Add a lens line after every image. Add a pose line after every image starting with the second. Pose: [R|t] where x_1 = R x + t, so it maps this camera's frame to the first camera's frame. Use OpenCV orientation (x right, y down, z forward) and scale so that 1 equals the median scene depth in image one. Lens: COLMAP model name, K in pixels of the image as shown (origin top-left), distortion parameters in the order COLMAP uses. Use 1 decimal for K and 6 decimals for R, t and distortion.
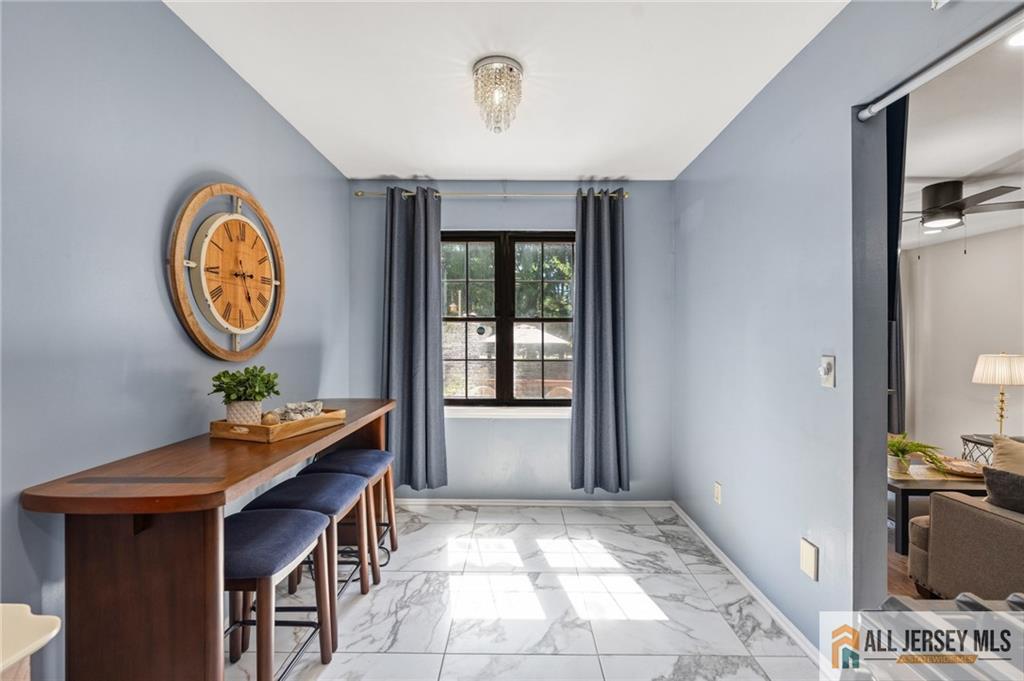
lens RADIAL K [[443.1, 0, 512.0], [0, 443.1, 340.5], [0, 0, 1]] dist [0.009328, -0.000787]
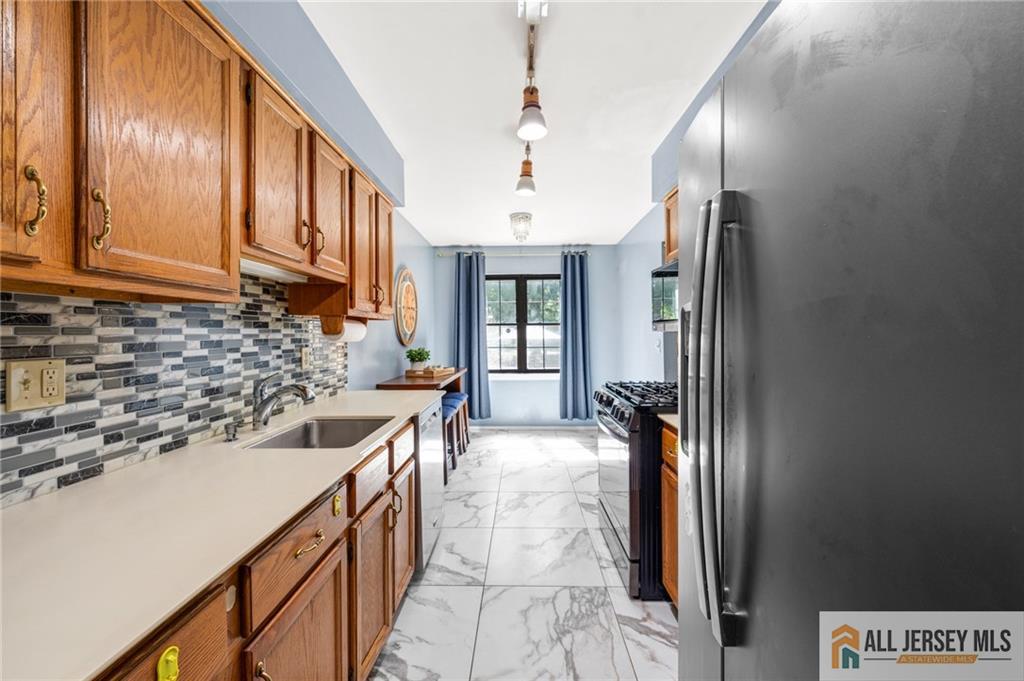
lens RADIAL K [[411.0, 0, 515.4], [0, 411.0, 345.2], [0, 0, 1]] dist [-0.000064, 0.000042]
pose [[0.999916, -0.011884, -0.005204, -0.034646], [0.011973, 0.999778, 0.017358, 0.007555], [0.004996, -0.017419, 0.999836, -0.649899]]
